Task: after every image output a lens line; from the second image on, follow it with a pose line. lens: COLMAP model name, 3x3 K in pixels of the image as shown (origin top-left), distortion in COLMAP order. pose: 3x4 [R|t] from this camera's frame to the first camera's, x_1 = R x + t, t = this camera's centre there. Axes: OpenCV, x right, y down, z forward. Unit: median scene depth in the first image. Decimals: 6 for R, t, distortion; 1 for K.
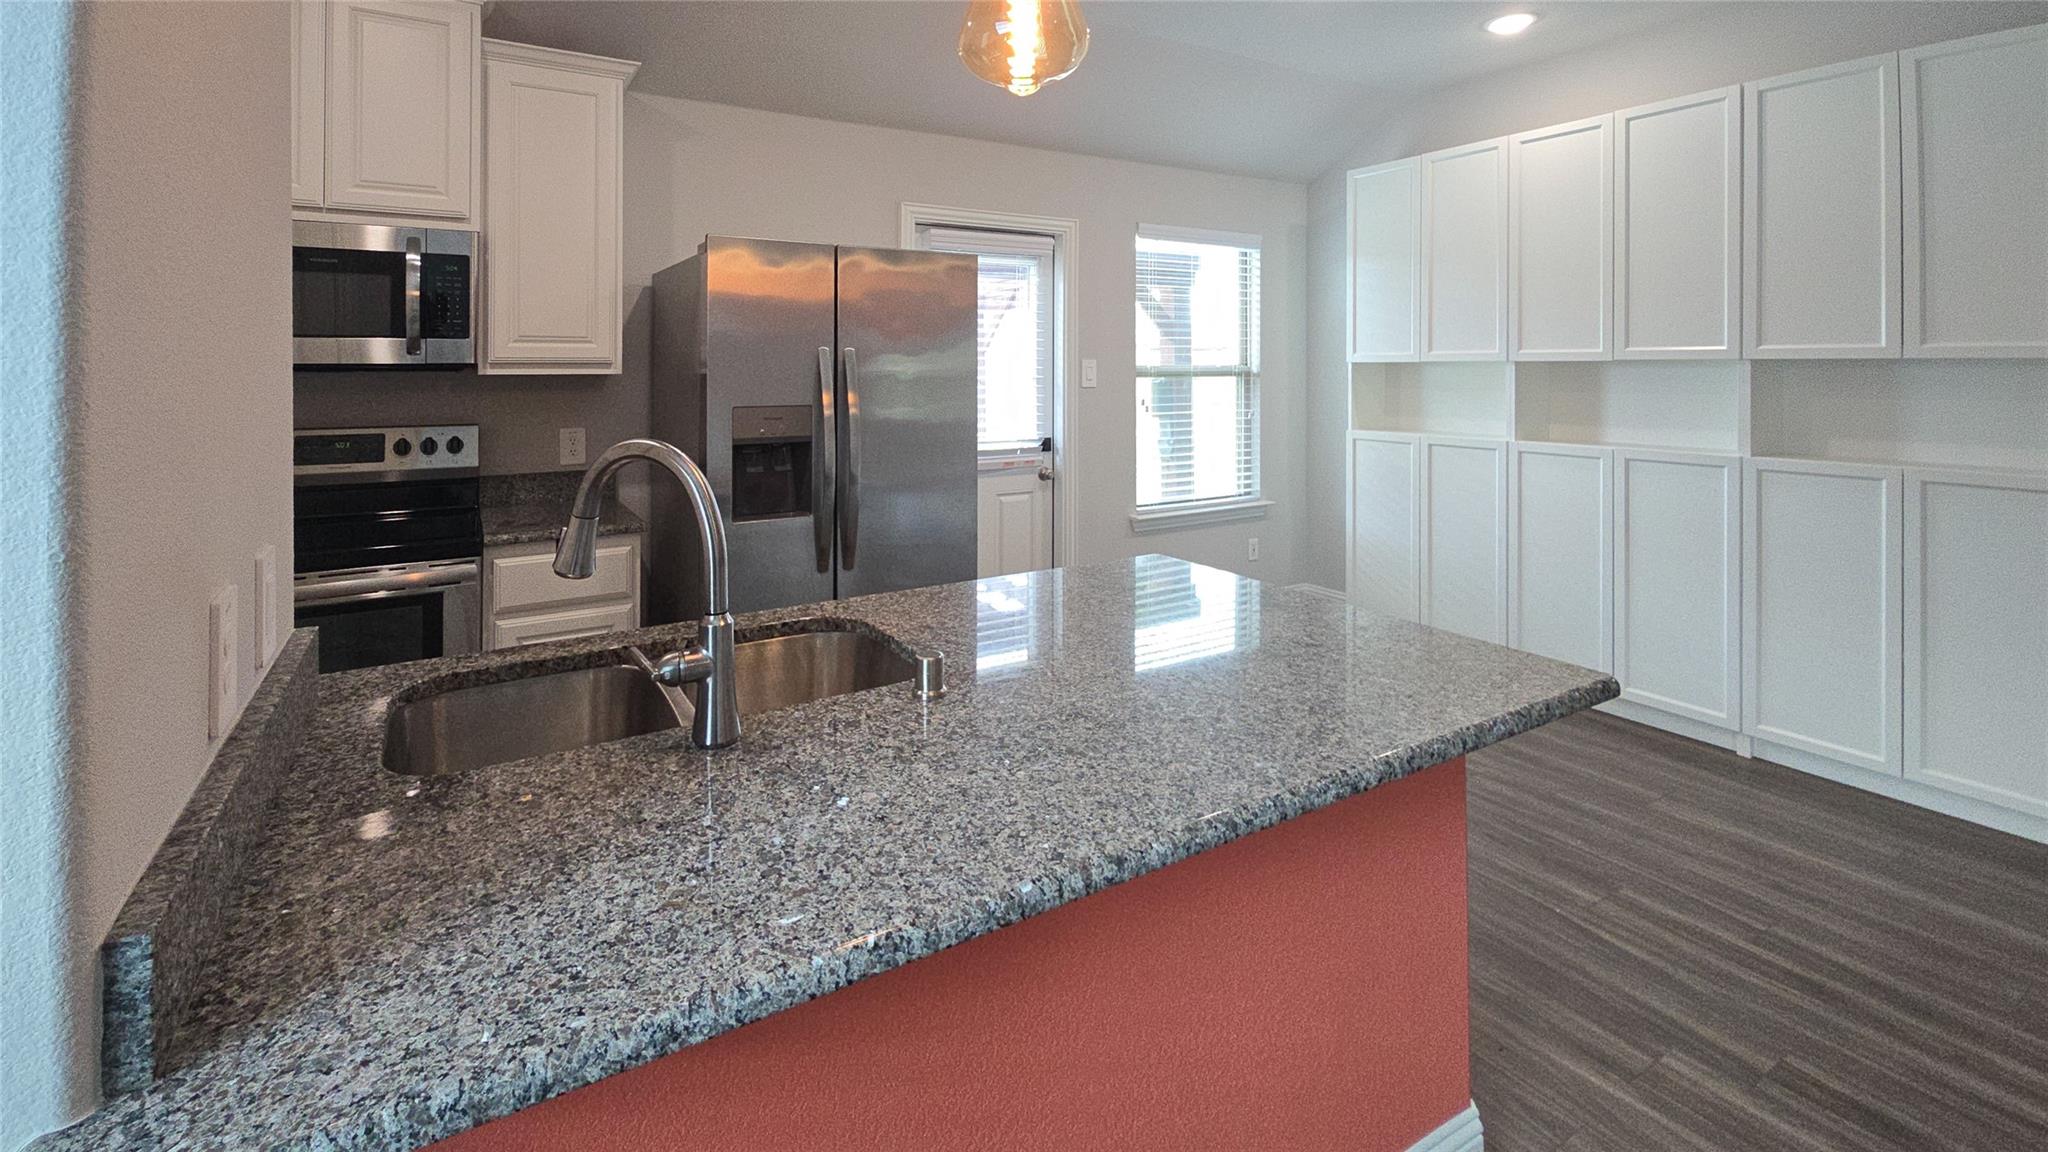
lens RADIAL K [[919.6, 0, 996.9], [0, 919.6, 364.2], [0, 0, 1]] dist [0.002565, 0.000339]
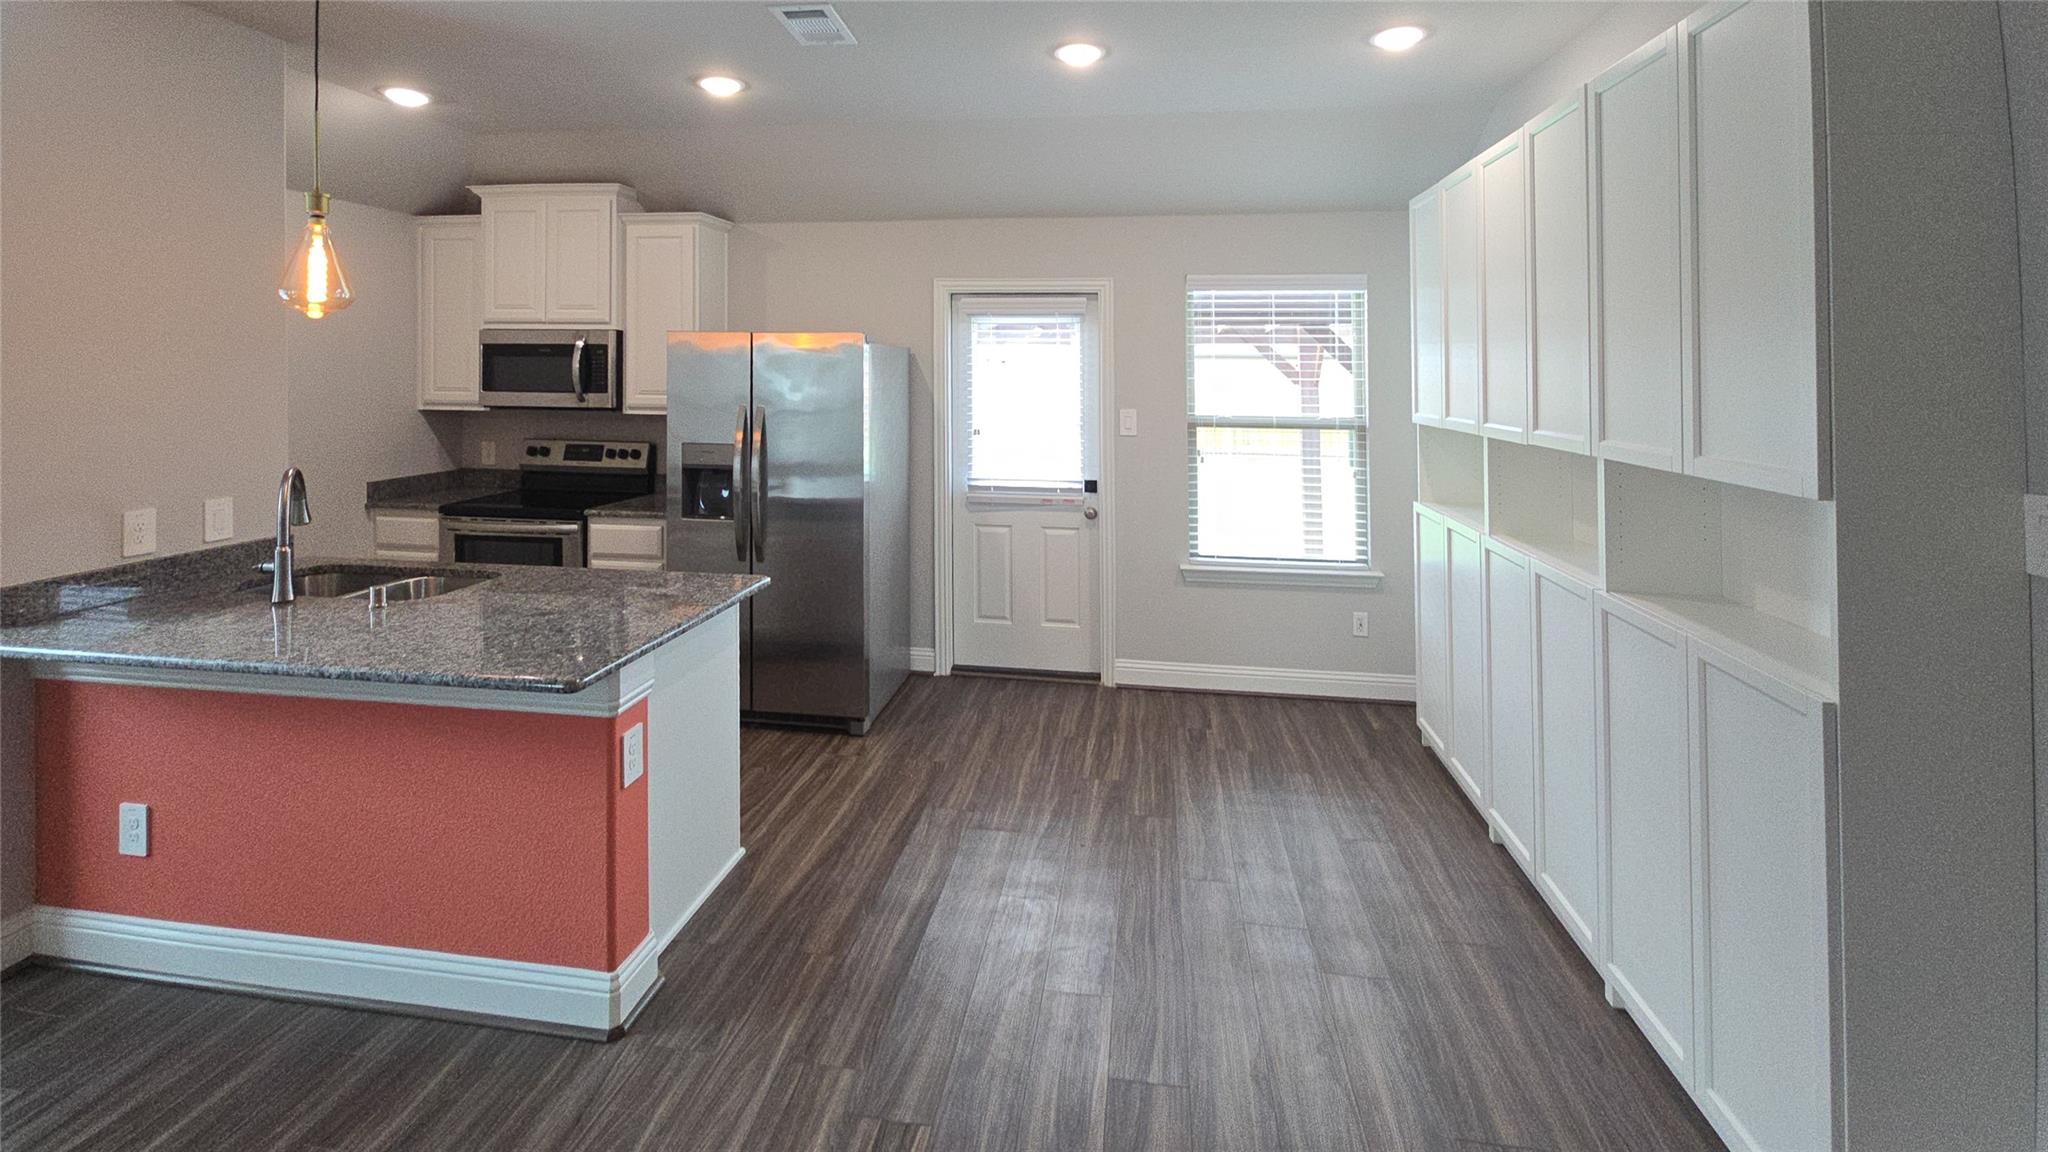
lens RADIAL K [[919.6, 0, 996.9], [0, 919.6, 364.2], [0, 0, 1]] dist [0.002565, 0.000339]
pose [[0.768521, 0.005840, -0.639797, 0.948261], [-0.010676, 0.999936, -0.003696, -0.073720], [0.639735, 0.009671, 0.768535, 0.134769]]
